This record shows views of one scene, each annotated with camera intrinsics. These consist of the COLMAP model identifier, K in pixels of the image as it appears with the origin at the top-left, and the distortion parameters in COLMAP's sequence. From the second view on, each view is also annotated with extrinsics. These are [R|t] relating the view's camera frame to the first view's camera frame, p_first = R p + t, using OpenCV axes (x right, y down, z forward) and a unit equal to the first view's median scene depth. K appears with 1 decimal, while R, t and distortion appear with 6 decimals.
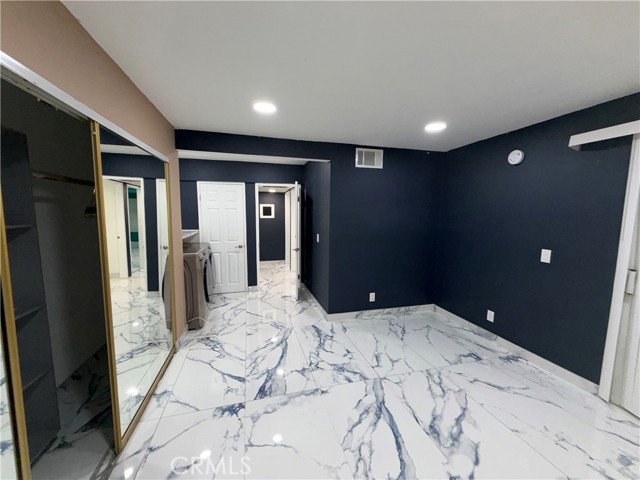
lens RADIAL K [[258.3, 0, 319.4], [0, 258.3, 238.5], [0, 0, 1]] dist [-0.010095, 0.000855]
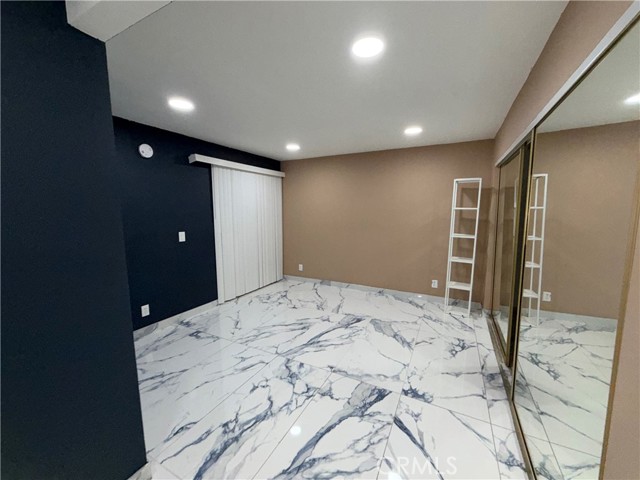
lens RADIAL K [[258.3, 0, 321.1], [0, 258.3, 238.2], [0, 0, 1]] dist [-0.010095, 0.000855]
pose [[-0.740035, -0.081429, 0.667620, -0.574348], [0.061816, 0.980207, 0.188076, -0.136766], [-0.669721, 0.180452, -0.720354, 1.543607]]
